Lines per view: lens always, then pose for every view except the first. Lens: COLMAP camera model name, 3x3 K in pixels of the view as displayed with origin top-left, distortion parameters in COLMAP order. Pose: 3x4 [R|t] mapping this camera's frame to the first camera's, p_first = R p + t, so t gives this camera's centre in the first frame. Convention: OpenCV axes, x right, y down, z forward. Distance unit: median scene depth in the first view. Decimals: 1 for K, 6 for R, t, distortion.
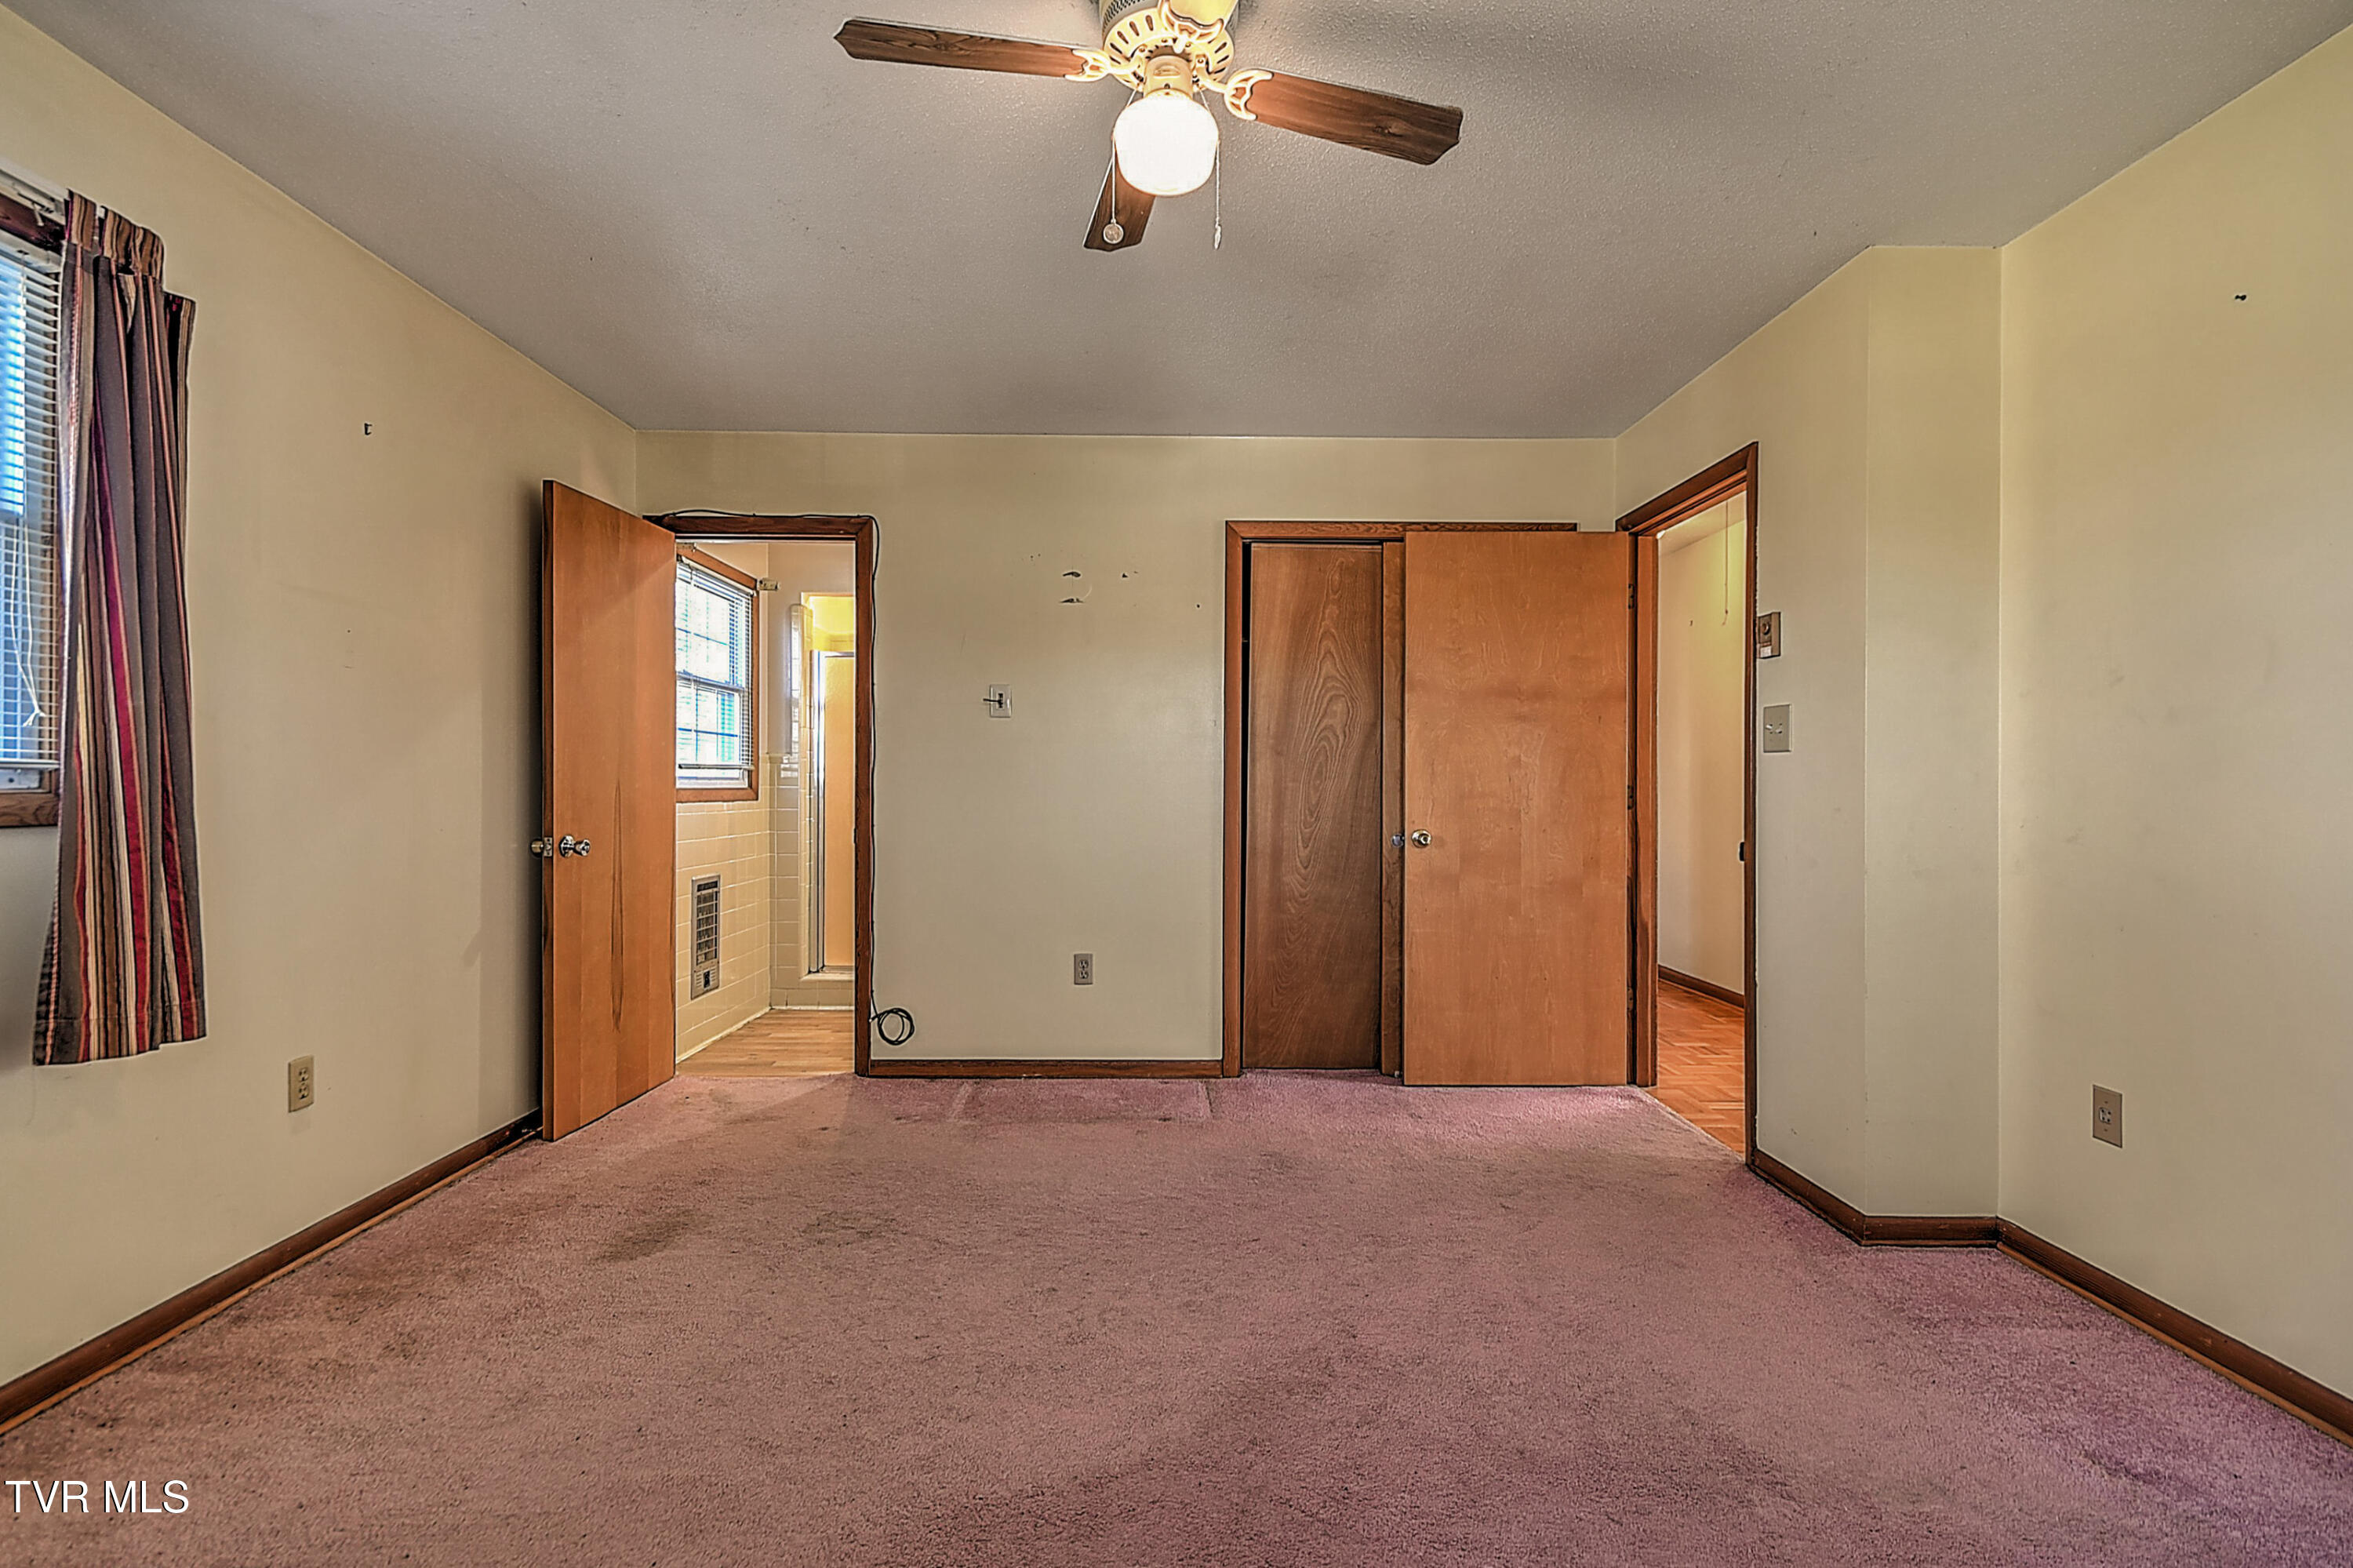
lens RADIAL K [[1070.2, 0, 1222.3], [0, 1070.2, 778.4], [0, 0, 1]] dist [0.013836, -0.004939]
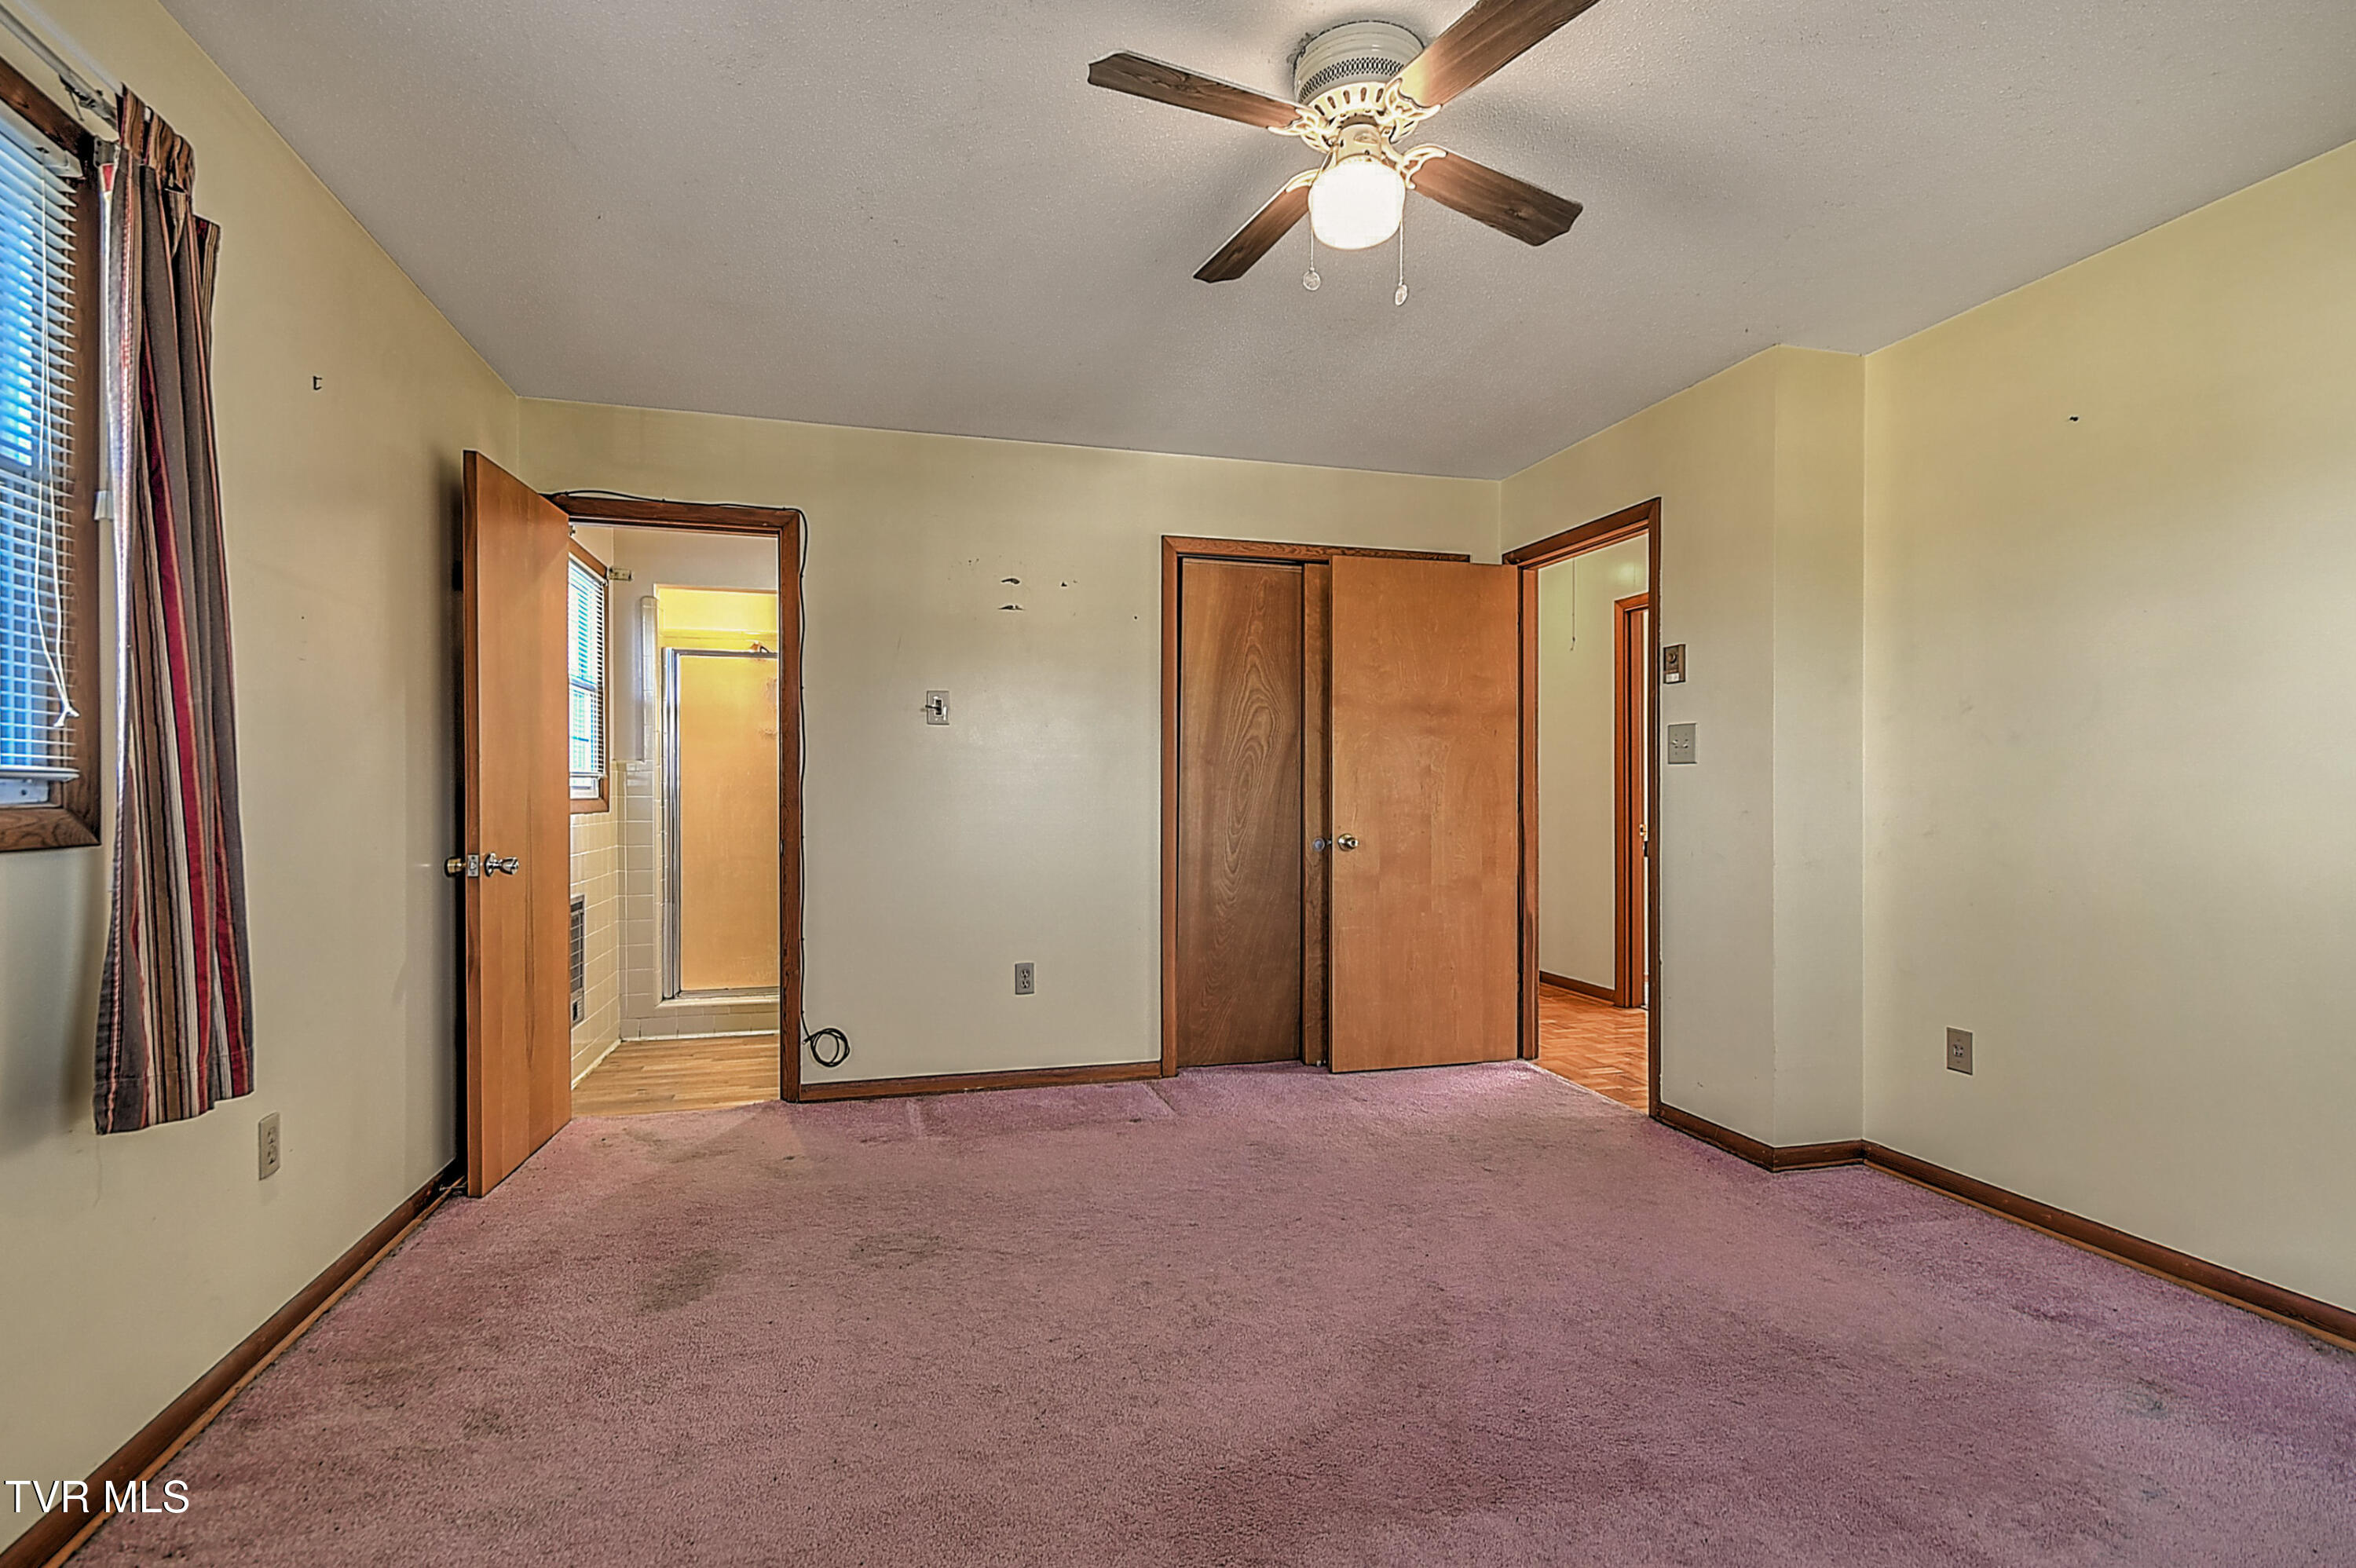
lens RADIAL K [[1083.0, 0, 1186.6], [0, 1083.0, 790.1], [0, 0, 1]] dist [0.013508, -0.004438]
pose [[0.968642, -0.002672, 0.248445, -0.266477], [0.001589, 0.999988, 0.004561, -0.001547], [-0.248454, -0.004023, 0.968635, -0.013058]]
